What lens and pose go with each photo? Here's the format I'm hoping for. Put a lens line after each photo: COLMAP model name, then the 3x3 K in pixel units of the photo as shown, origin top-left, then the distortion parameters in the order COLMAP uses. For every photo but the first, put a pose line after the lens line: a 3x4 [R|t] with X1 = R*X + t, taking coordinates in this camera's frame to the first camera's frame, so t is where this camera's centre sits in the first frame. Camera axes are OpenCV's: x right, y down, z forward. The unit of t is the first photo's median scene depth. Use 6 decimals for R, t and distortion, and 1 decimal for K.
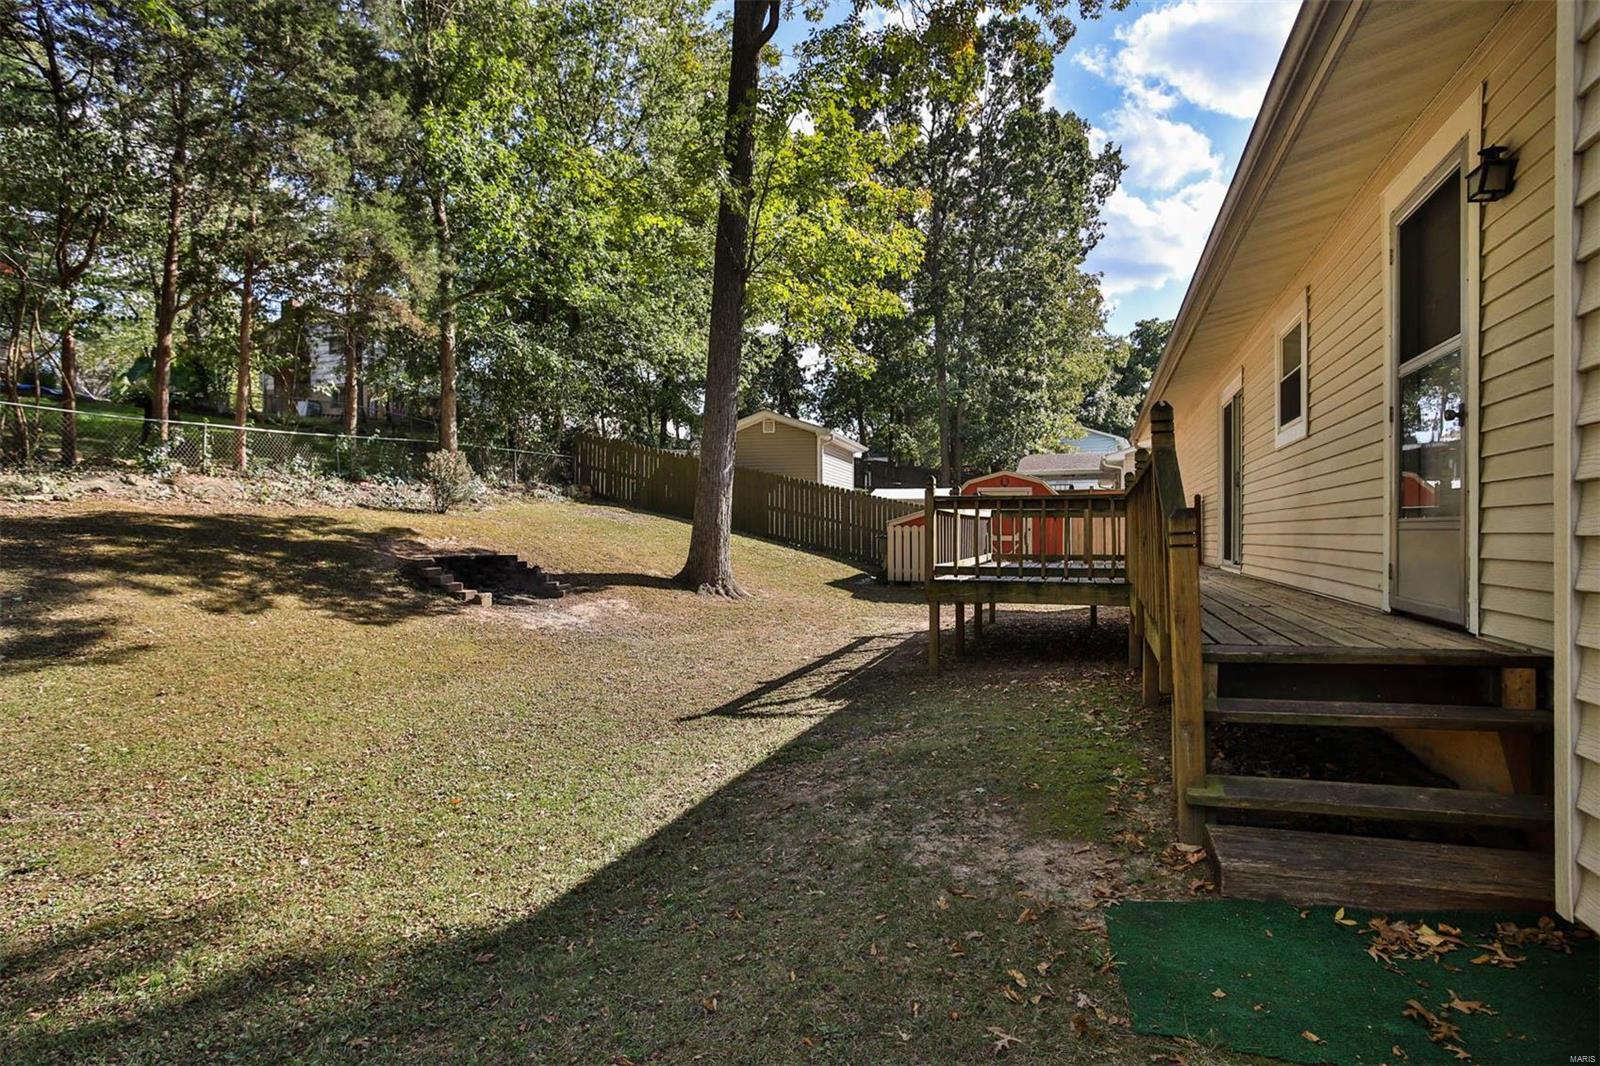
lens RADIAL K [[833.6, 0, 791.5], [0, 833.6, 537.6], [0, 0, 1]] dist [-0.027731, 0.000299]
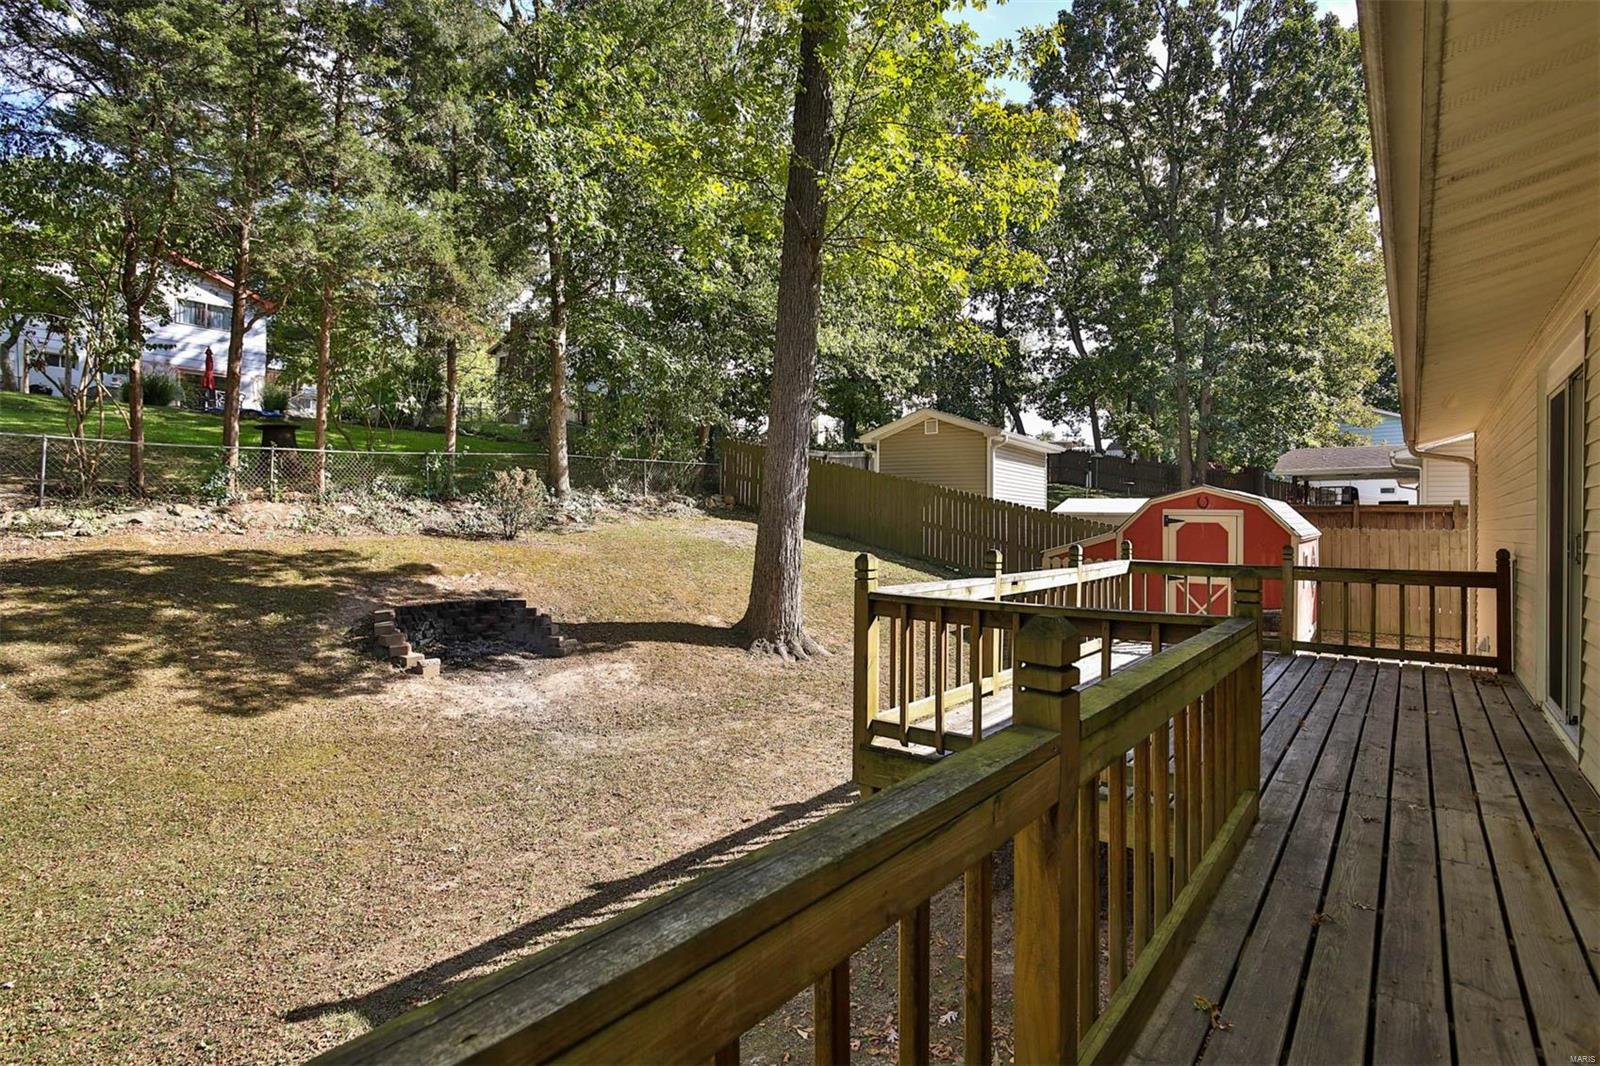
lens RADIAL K [[826.8, 0, 791.8], [0, 826.8, 529.5], [0, 0, 1]] dist [-0.058633, 0.031170]
pose [[0.953336, 0.010169, -0.301742, 0.104648], [-0.009861, 0.999948, 0.002546, -0.033342], [0.301752, 0.000549, 0.953386, 0.178672]]
